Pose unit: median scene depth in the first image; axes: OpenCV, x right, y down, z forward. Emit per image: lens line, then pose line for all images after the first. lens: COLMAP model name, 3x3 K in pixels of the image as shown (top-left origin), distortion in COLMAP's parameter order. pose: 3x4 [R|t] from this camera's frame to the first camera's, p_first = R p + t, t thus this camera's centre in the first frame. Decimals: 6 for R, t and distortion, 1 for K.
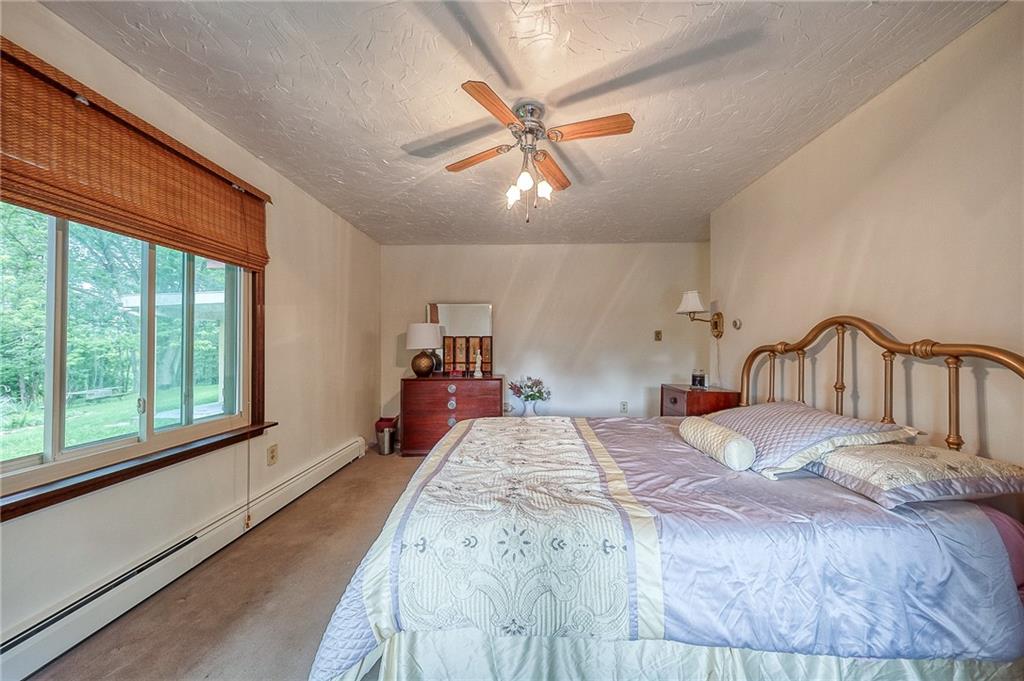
lens RADIAL K [[342.1, 0, 515.2], [0, 342.1, 343.2], [0, 0, 1]] dist [0.007452, -0.000230]
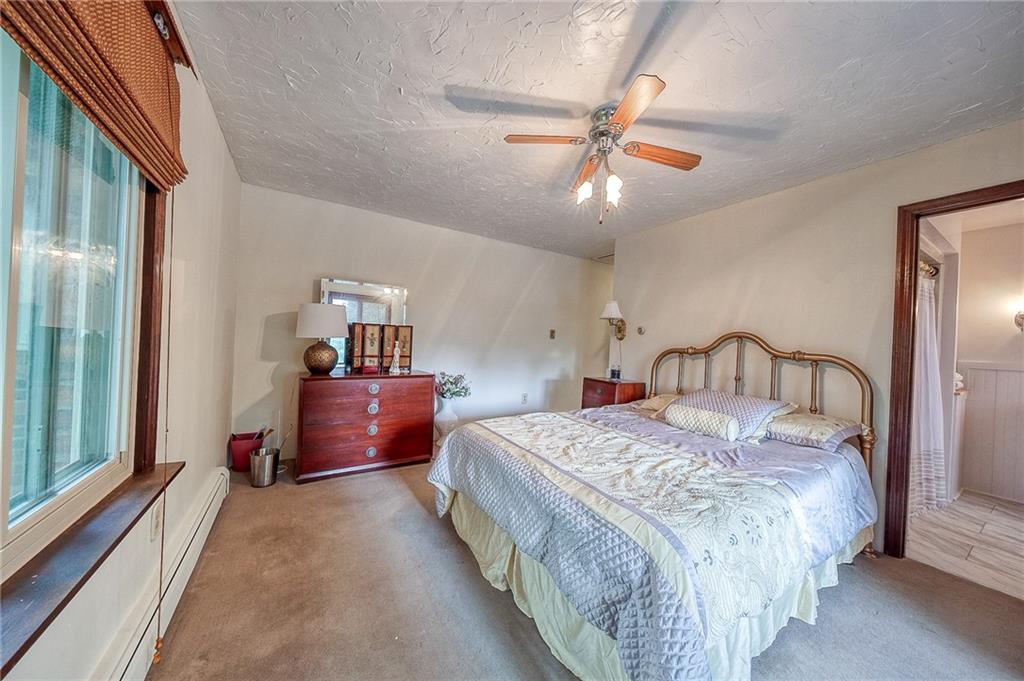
lens RADIAL K [[342.1, 0, 512.2], [0, 342.1, 340.7], [0, 0, 1]] dist [0.007452, -0.000230]
pose [[0.833869, 0.036090, 0.550782, -0.551350], [-0.047064, 0.998875, 0.005802, -0.001801], [-0.549953, -0.030760, 0.834629, 0.218956]]
